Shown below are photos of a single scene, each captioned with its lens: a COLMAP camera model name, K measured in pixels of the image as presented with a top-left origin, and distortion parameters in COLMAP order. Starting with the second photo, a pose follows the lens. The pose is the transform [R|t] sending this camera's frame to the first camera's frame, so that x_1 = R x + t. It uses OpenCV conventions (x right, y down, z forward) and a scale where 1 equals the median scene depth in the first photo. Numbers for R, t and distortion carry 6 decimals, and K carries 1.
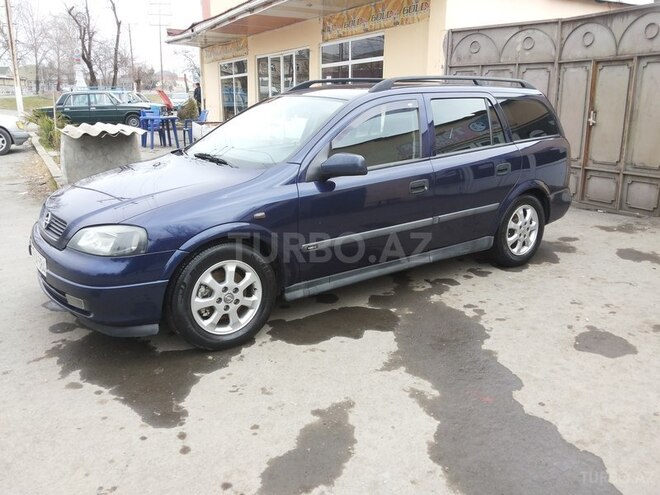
lens RADIAL K [[520.1, 0, 330.0], [0, 520.1, 247.5], [0, 0, 1]] dist [-0.012629, -0.011343]
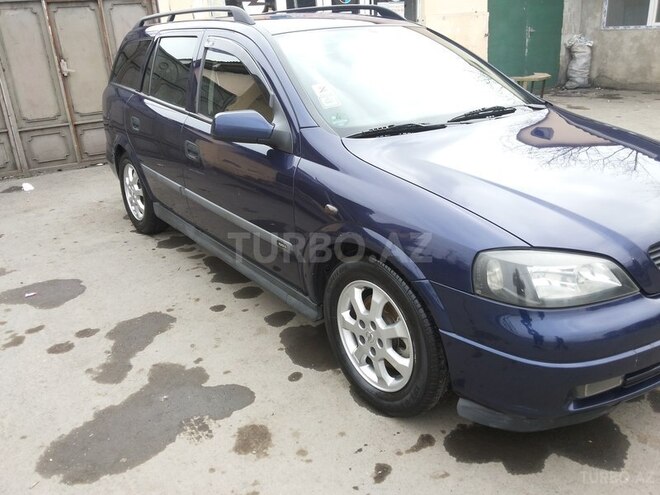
lens RADIAL K [[520.1, 0, 330.0], [0, 520.1, 247.5], [0, 0, 1]] dist [-0.012629, -0.011343]
pose [[0.034617, -0.380129, 0.924285, -0.484543], [0.311950, 0.882742, 0.351360, -0.161875], [-0.949468, 0.276168, 0.149139, 0.574199]]
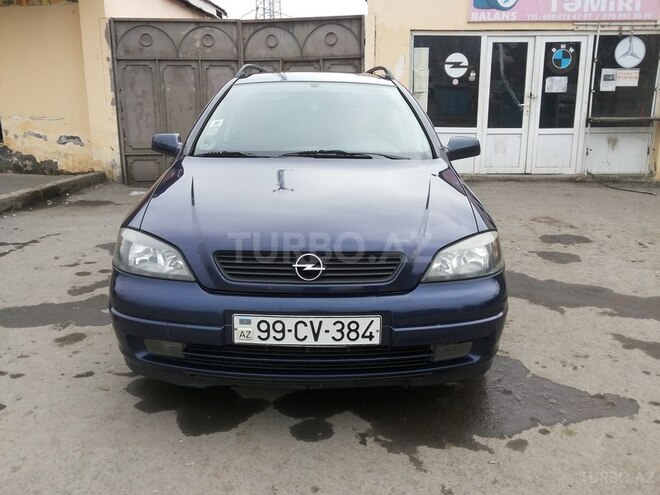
lens RADIAL K [[520.1, 0, 330.0], [0, 520.1, 247.5], [0, 0, 1]] dist [-0.012629, -0.011343]
pose [[0.605592, -0.217226, 0.765553, -0.449224], [0.219048, 0.970361, 0.102062, -0.060290], [-0.765033, 0.105885, 0.635226, 0.260061]]
